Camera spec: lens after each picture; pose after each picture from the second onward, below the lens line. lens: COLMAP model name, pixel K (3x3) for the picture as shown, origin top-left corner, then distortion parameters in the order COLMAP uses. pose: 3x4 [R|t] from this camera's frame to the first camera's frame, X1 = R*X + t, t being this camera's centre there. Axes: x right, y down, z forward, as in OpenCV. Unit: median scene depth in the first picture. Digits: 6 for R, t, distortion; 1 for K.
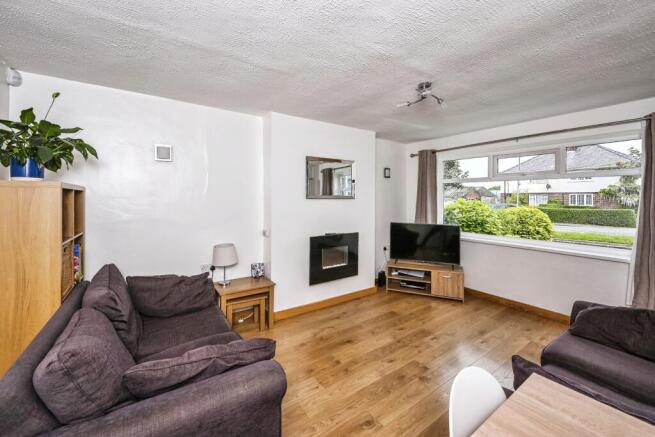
lens RADIAL K [[267.8, 0, 326.1], [0, 267.8, 200.3], [0, 0, 1]] dist [0.003063, 0.000841]
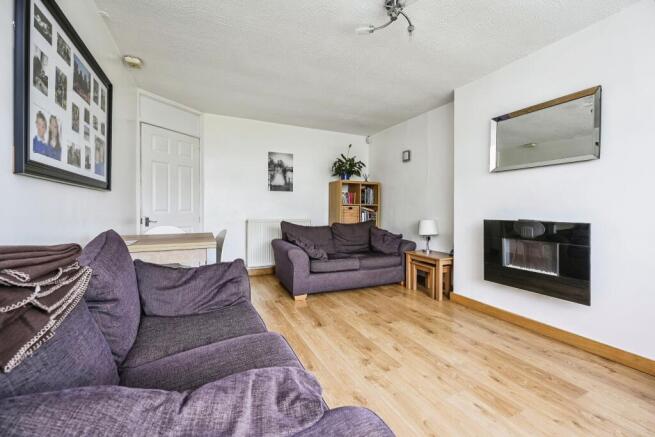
lens RADIAL K [[267.8, 0, 326.0], [0, 267.8, 211.5], [0, 0, 1]] dist [0.003063, 0.000841]
pose [[-0.170425, 0.010036, -0.985319, 0.919724], [-0.007341, 0.999907, 0.011454, 0.120187], [0.985343, 0.009185, -0.170336, 0.748838]]
